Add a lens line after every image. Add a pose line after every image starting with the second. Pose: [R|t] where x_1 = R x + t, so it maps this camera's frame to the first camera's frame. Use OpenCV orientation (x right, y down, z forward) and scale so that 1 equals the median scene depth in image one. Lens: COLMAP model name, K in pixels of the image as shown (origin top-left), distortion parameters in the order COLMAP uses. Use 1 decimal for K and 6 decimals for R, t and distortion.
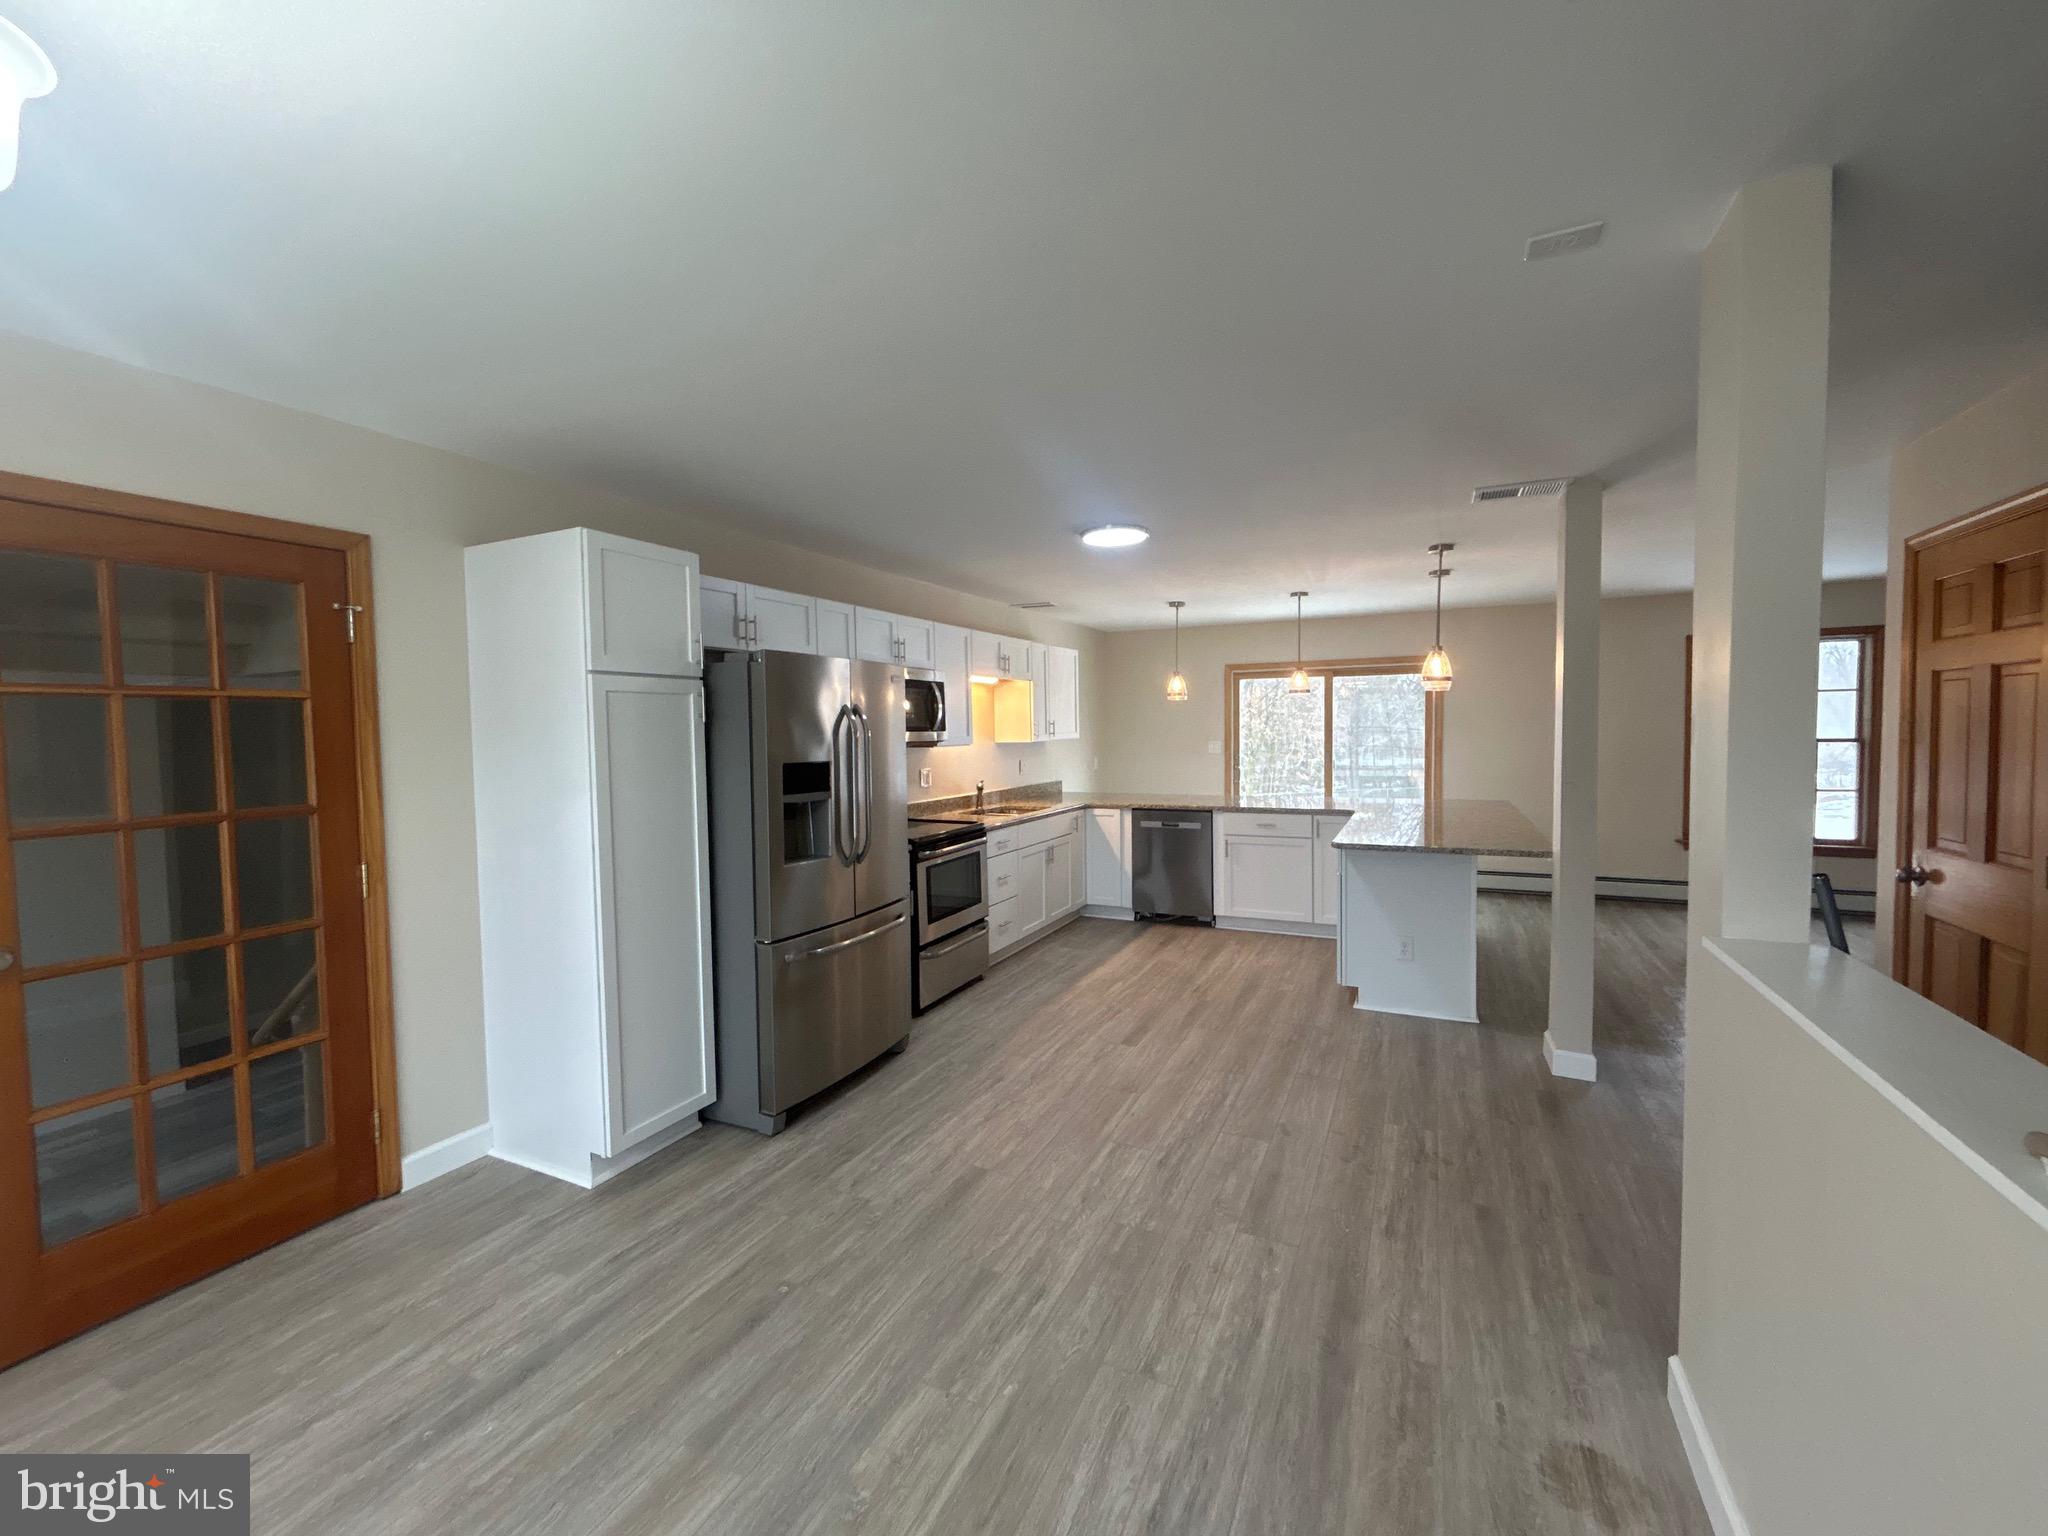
lens RADIAL K [[832.6, 0, 1022.5], [0, 832.6, 757.0], [0, 0, 1]] dist [0.000156, 0.000846]
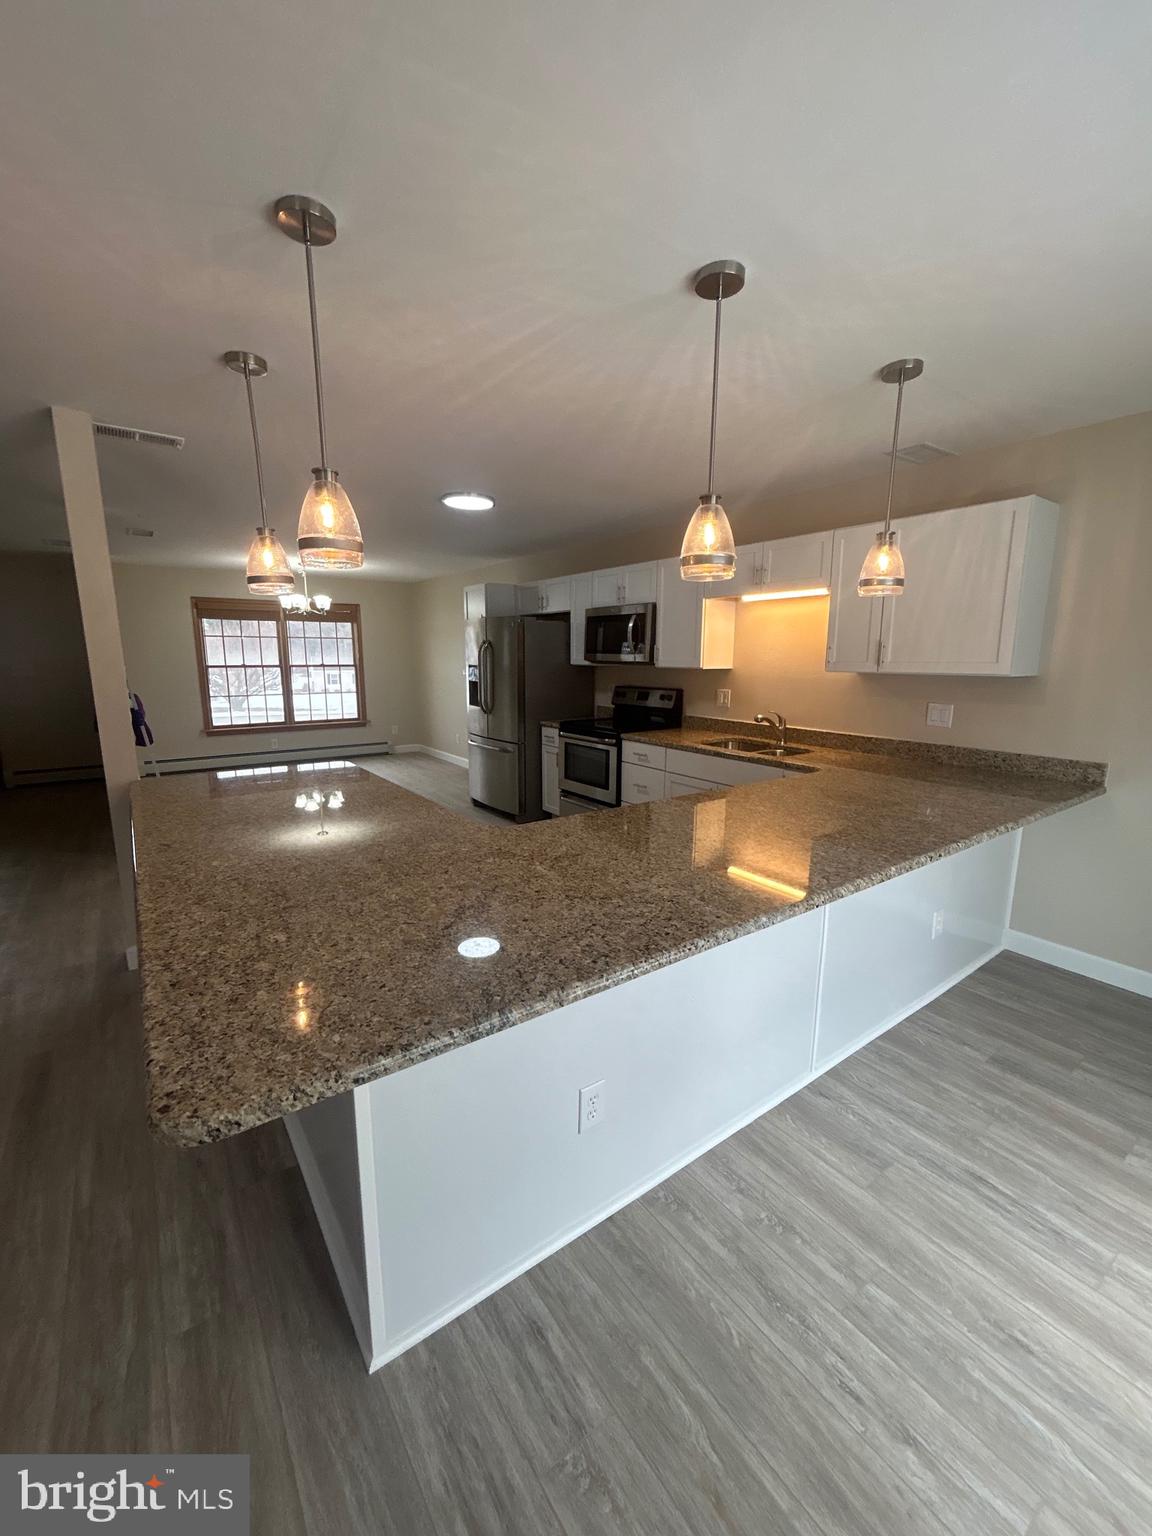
lens RADIAL K [[624.5, 0, 568.8], [0, 624.5, 760.2], [0, 0, 1]] dist [0.000156, 0.000846]
pose [[-0.481293, 0.159410, -0.861943, 1.234497], [-0.029926, 0.979763, 0.197910, -0.092409], [0.876049, 0.121047, -0.466782, 2.165493]]
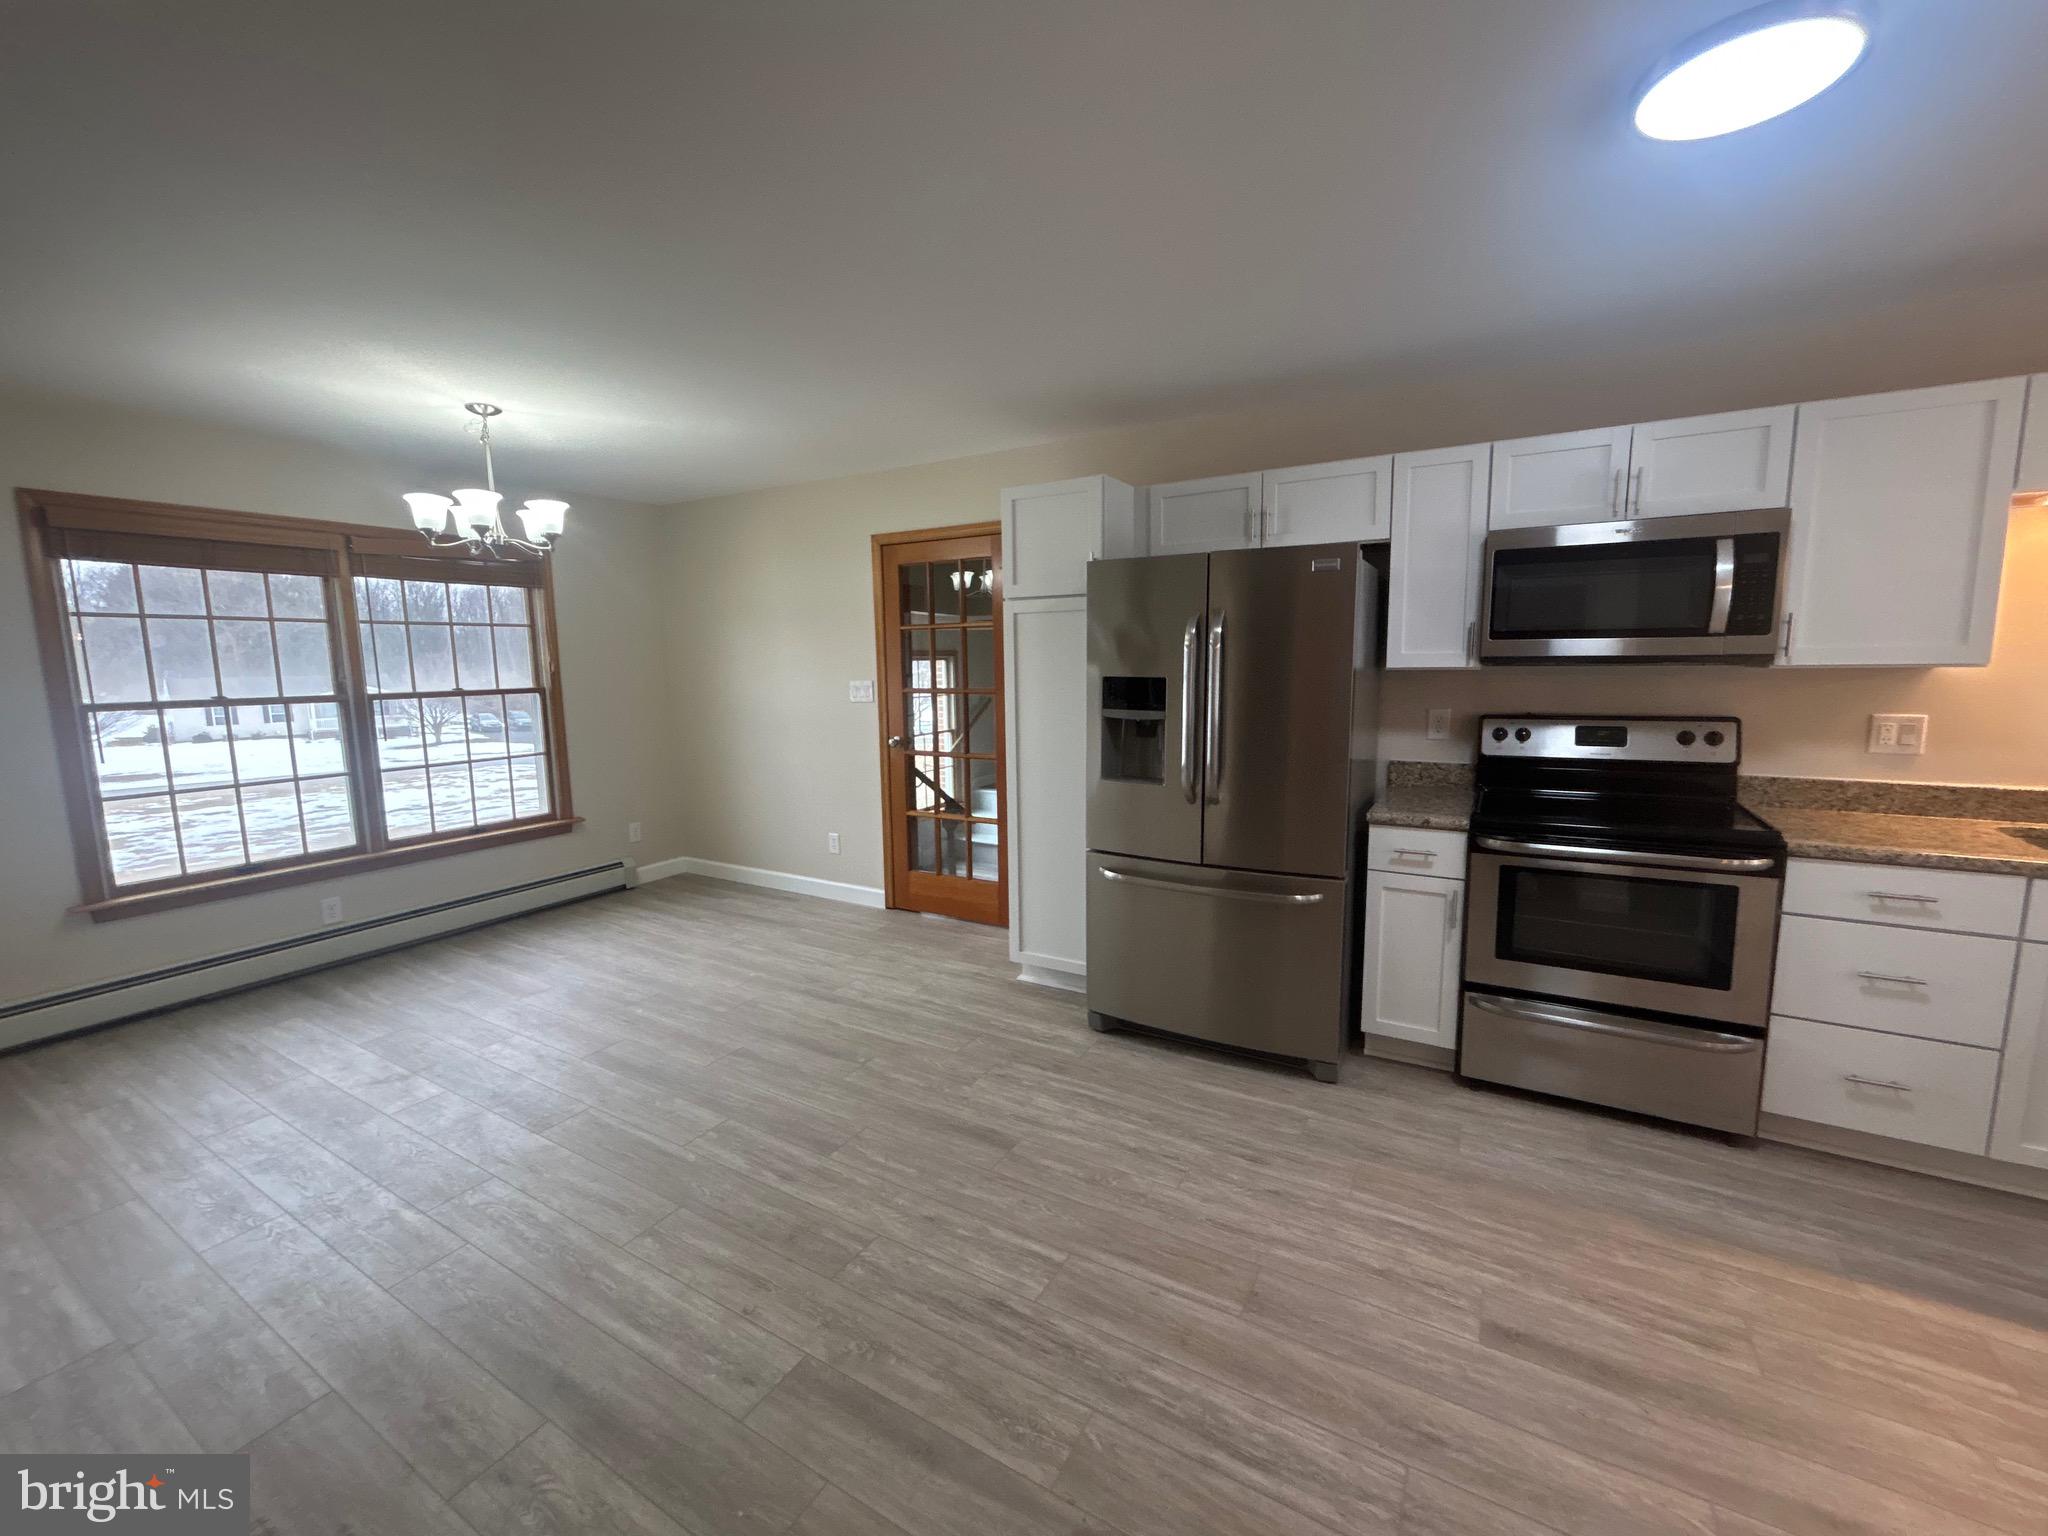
lens RADIAL K [[832.6, 0, 1026.0], [0, 832.6, 762.0], [0, 0, 1]] dist [0.000156, 0.000846]
pose [[-0.078295, 0.140959, -0.986915, 0.696860], [-0.019333, 0.989553, 0.142869, -0.031347], [0.996743, 0.030266, -0.074752, 0.974448]]
